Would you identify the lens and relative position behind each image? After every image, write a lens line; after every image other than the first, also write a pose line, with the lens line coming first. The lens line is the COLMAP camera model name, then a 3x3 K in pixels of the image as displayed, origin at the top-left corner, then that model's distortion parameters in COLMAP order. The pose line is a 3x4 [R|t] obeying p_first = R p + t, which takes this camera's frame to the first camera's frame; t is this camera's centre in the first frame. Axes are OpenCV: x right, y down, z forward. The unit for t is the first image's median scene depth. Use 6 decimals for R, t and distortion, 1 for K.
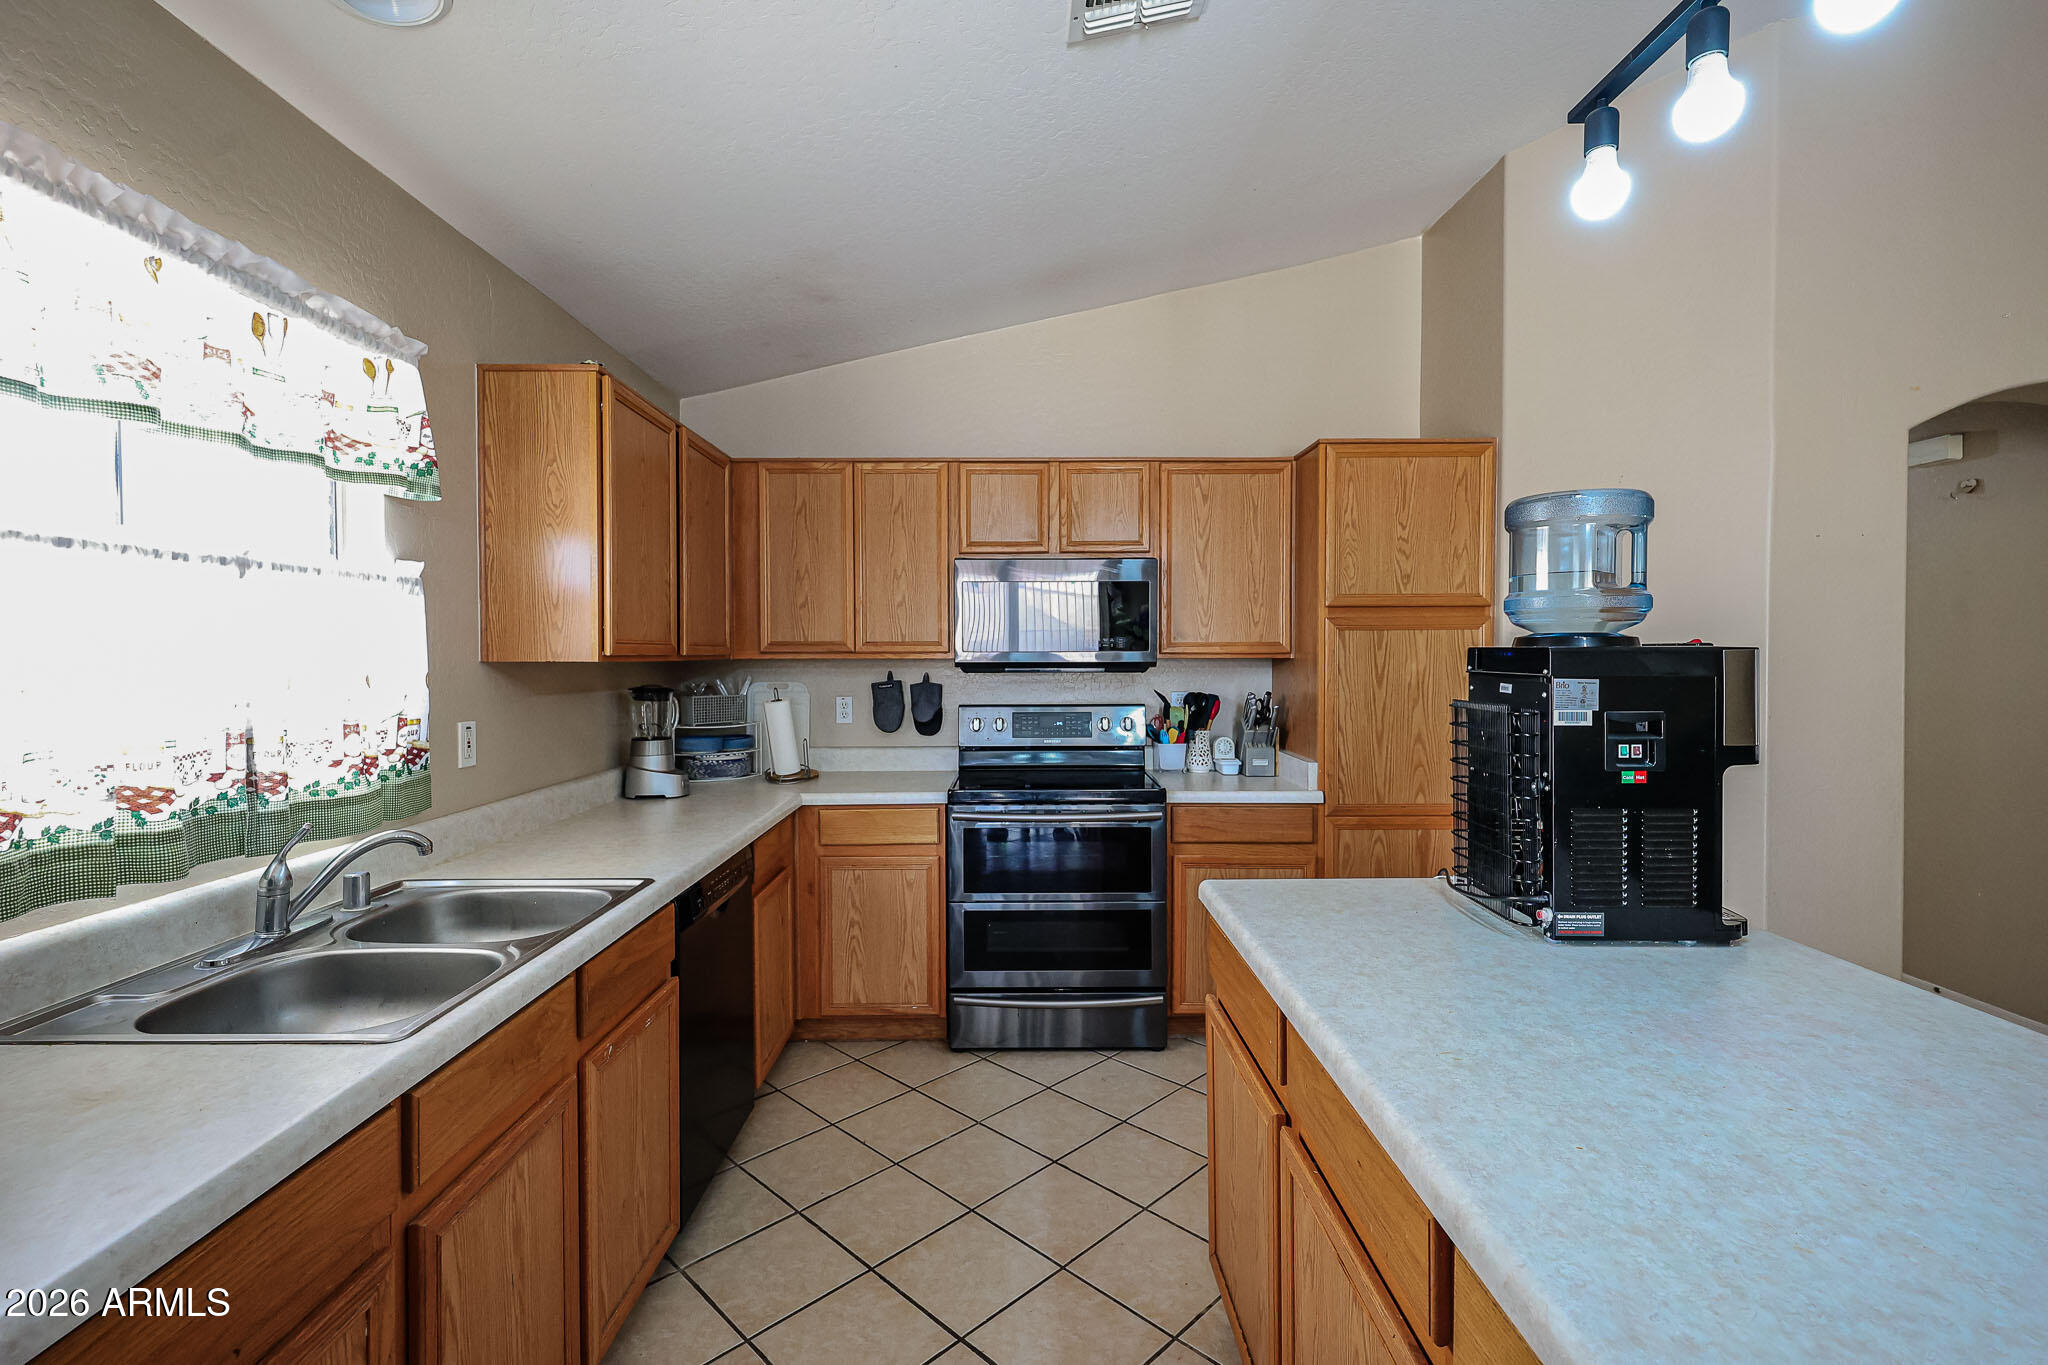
lens RADIAL K [[925.8, 0, 1022.1], [0, 925.8, 676.5], [0, 0, 1]] dist [-0.002052, -0.000061]
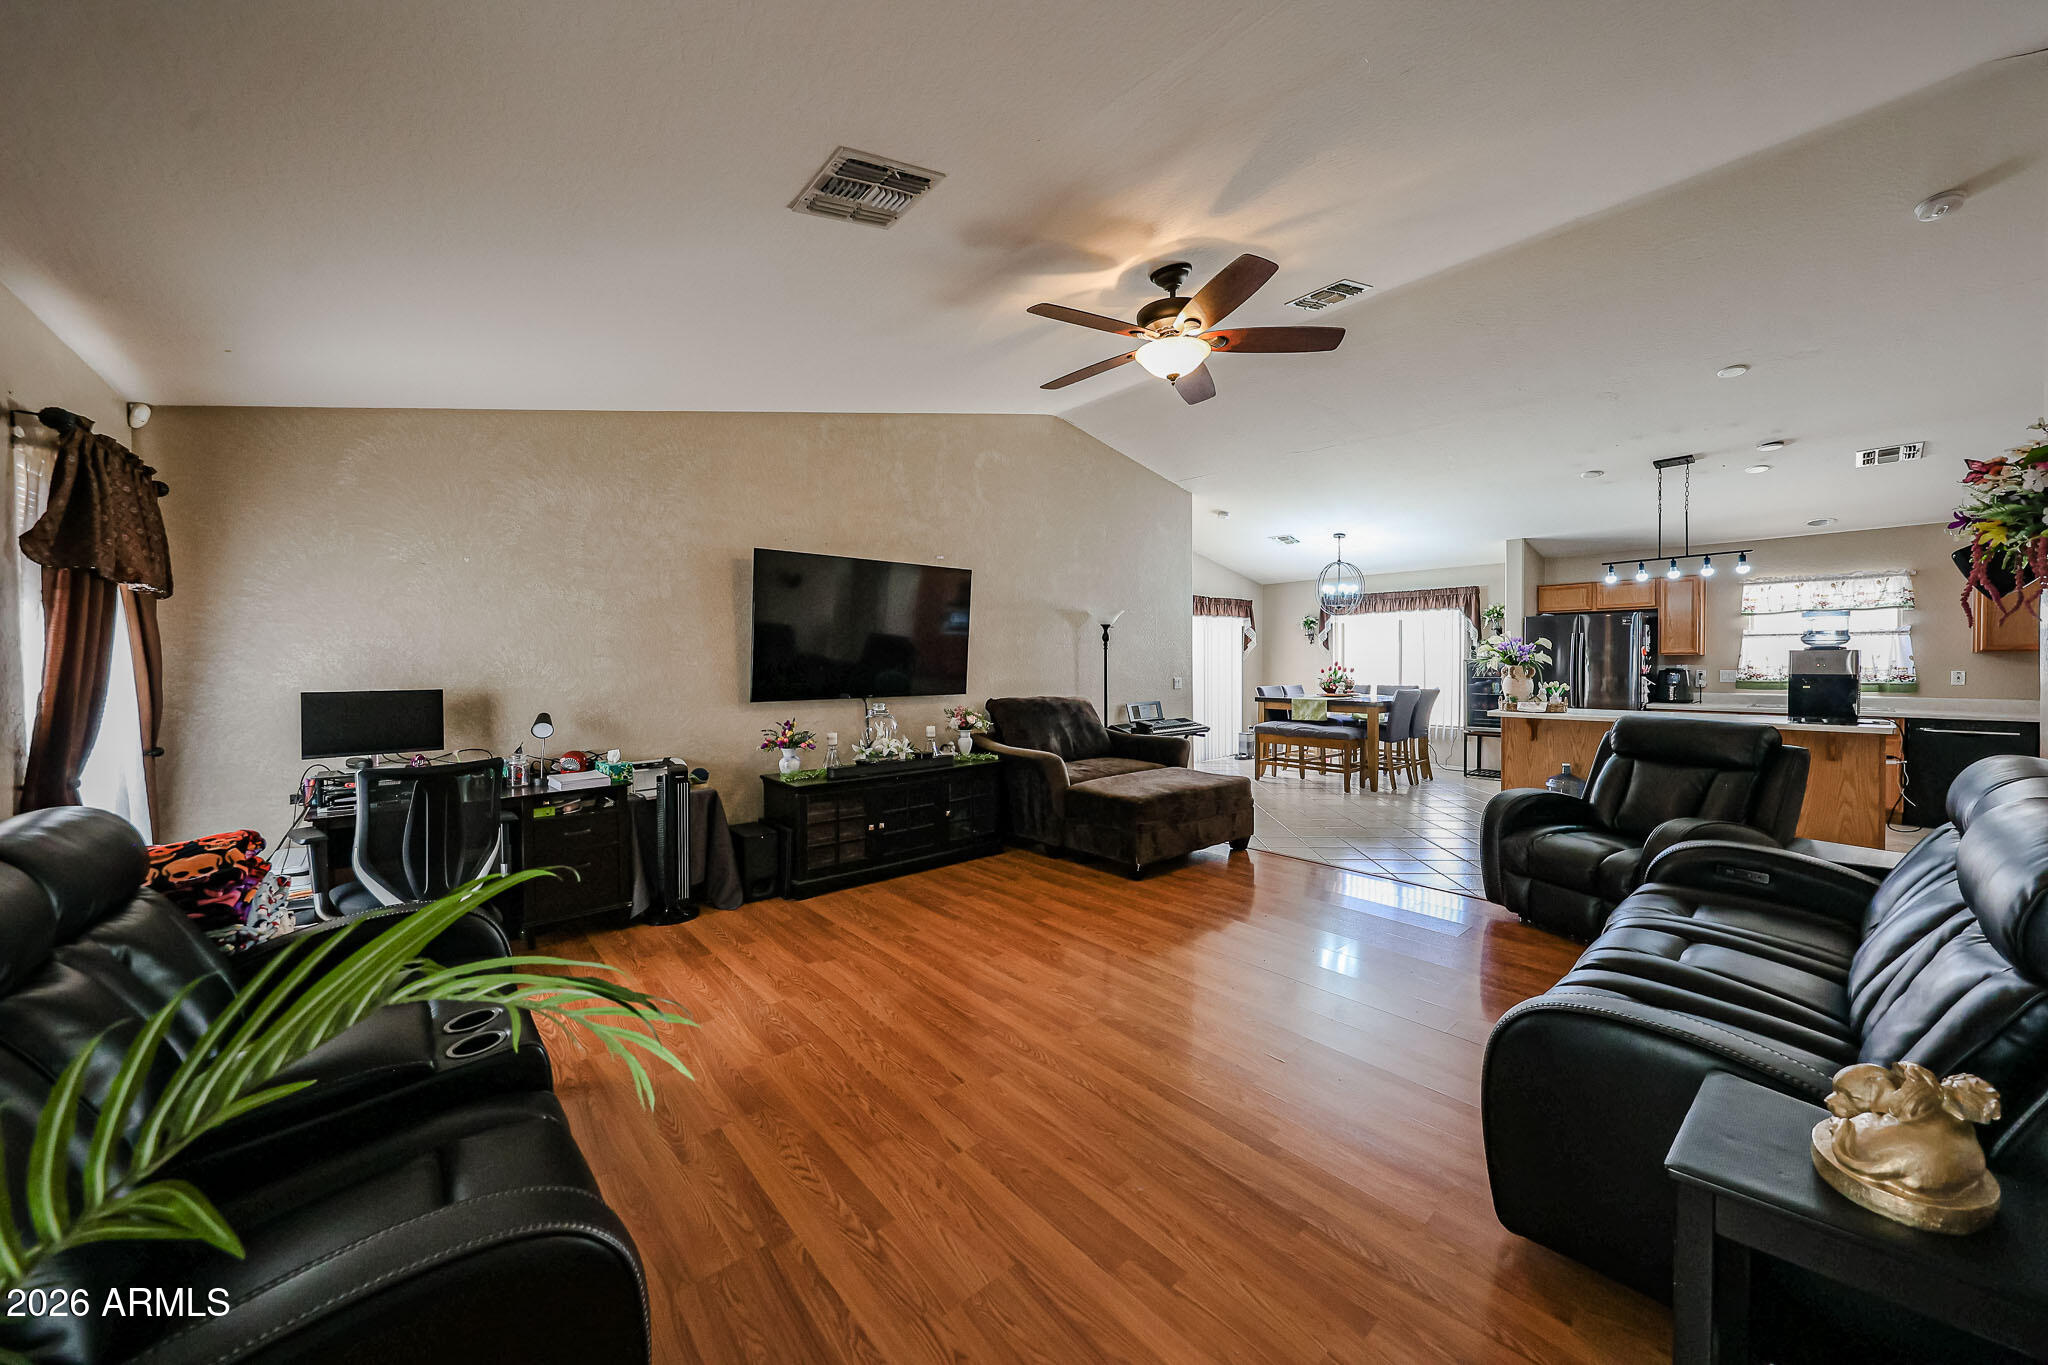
lens RADIAL K [[726.8, 0, 1024.3], [0, 726.8, 672.9], [0, 0, 1]] dist [0.005262, -0.000013]
pose [[-0.756207, 0.019723, -0.654035, 4.346888], [-0.003343, 0.999416, 0.034004, -0.026042], [0.654324, 0.027900, -0.755700, 0.980982]]
